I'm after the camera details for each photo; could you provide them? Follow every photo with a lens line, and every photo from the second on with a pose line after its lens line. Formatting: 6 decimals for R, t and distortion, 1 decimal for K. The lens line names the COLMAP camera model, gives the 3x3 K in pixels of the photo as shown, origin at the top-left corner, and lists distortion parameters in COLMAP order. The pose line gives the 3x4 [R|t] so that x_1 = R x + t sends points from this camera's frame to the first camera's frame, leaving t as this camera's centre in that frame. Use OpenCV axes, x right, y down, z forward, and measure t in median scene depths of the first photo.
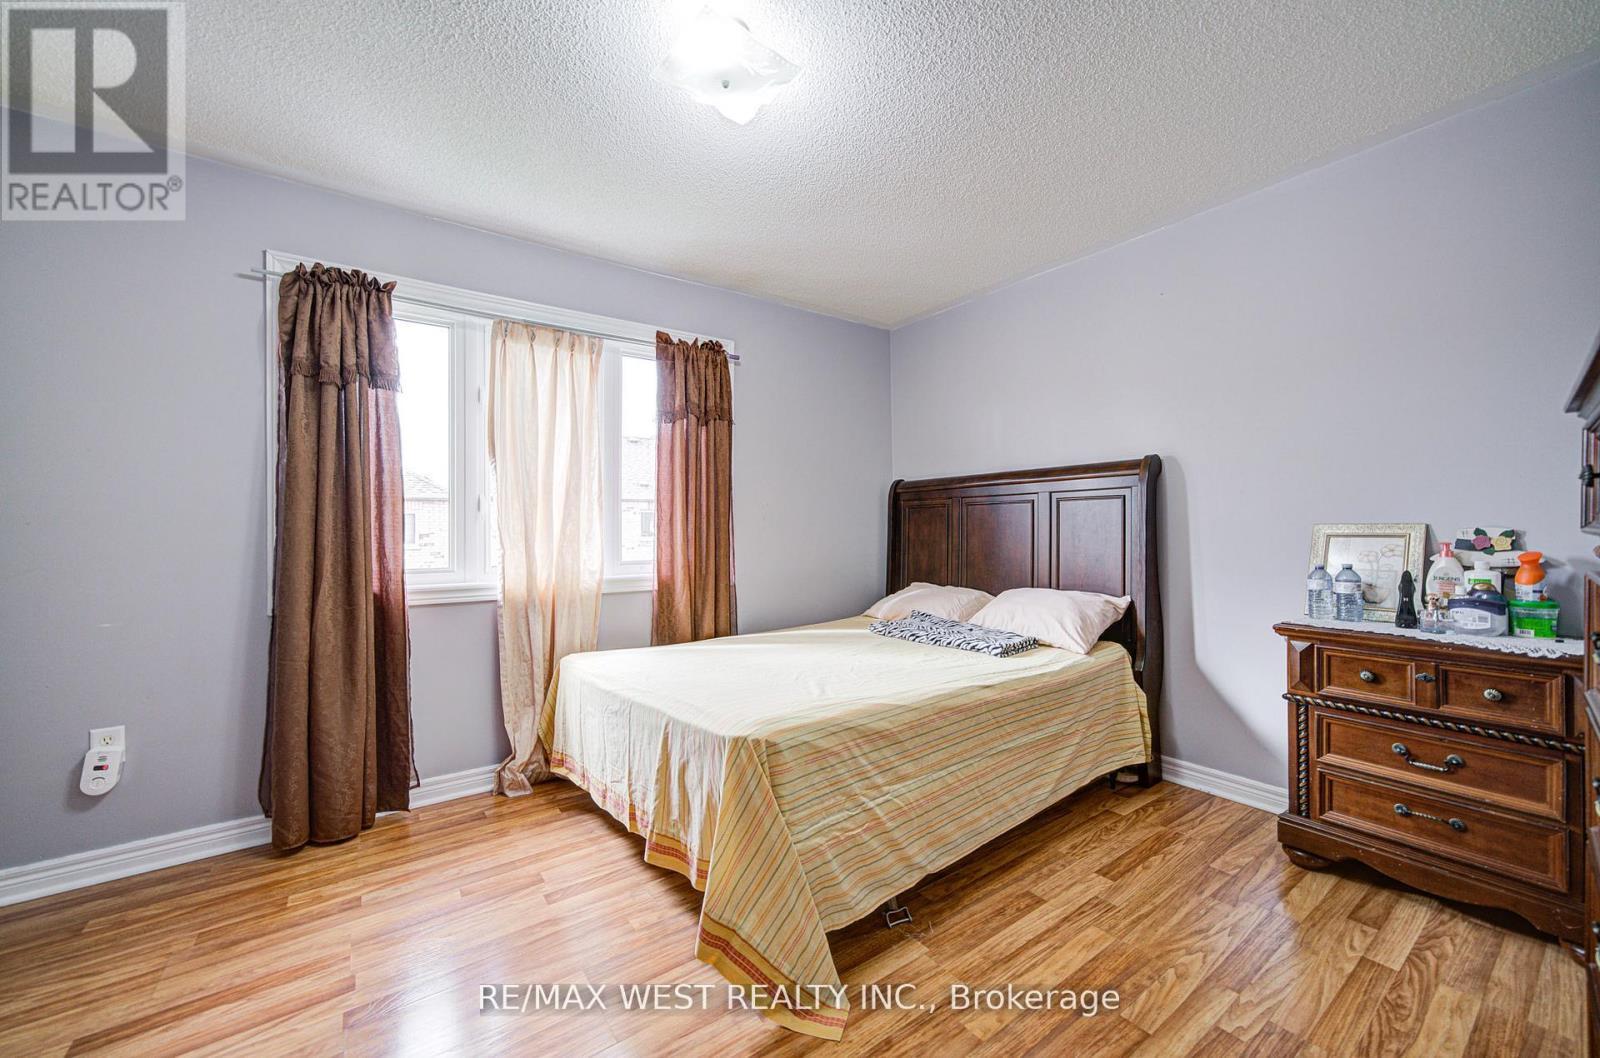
lens RADIAL K [[612.7, 0, 799.6], [0, 612.7, 530.5], [0, 0, 1]] dist [-0.001162, 0.000059]
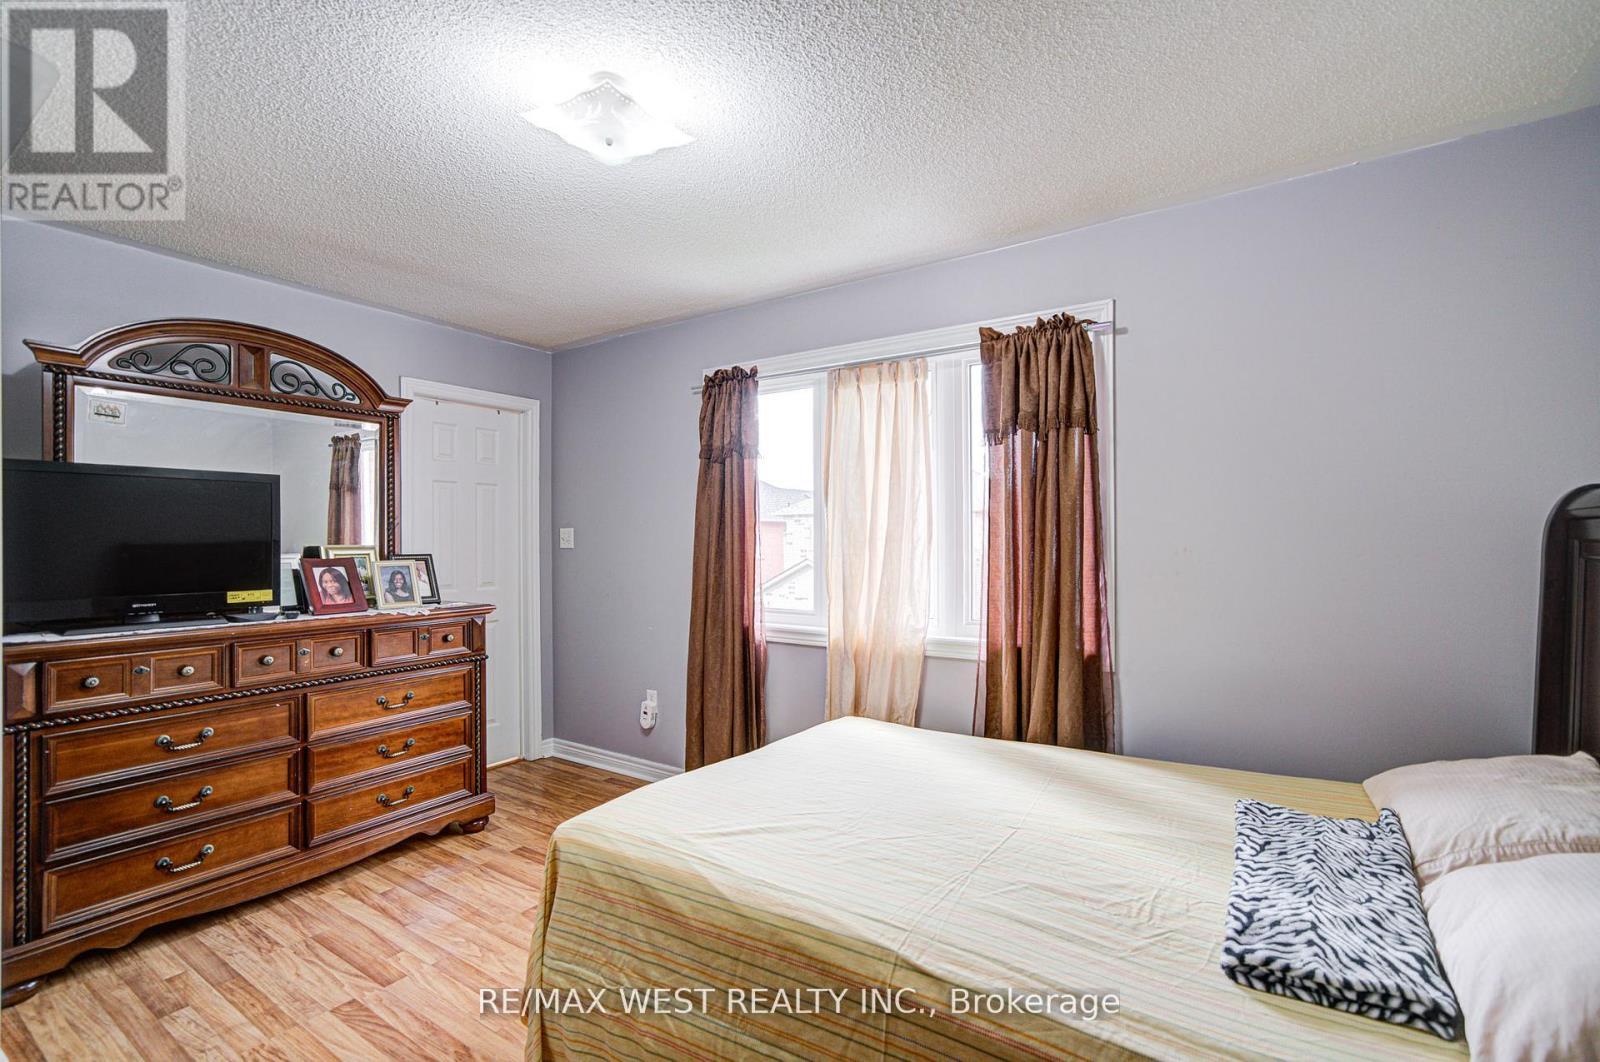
lens RADIAL K [[723.5, 0, 799.3], [0, 723.5, 533.6], [0, 0, 1]] dist [-0.002078, 0.000091]
pose [[0.351795, 0.000896, -0.936077, 0.598369], [-0.005804, 0.999982, -0.001224, -0.069523], [0.936059, 0.005864, 0.351794, 0.515090]]
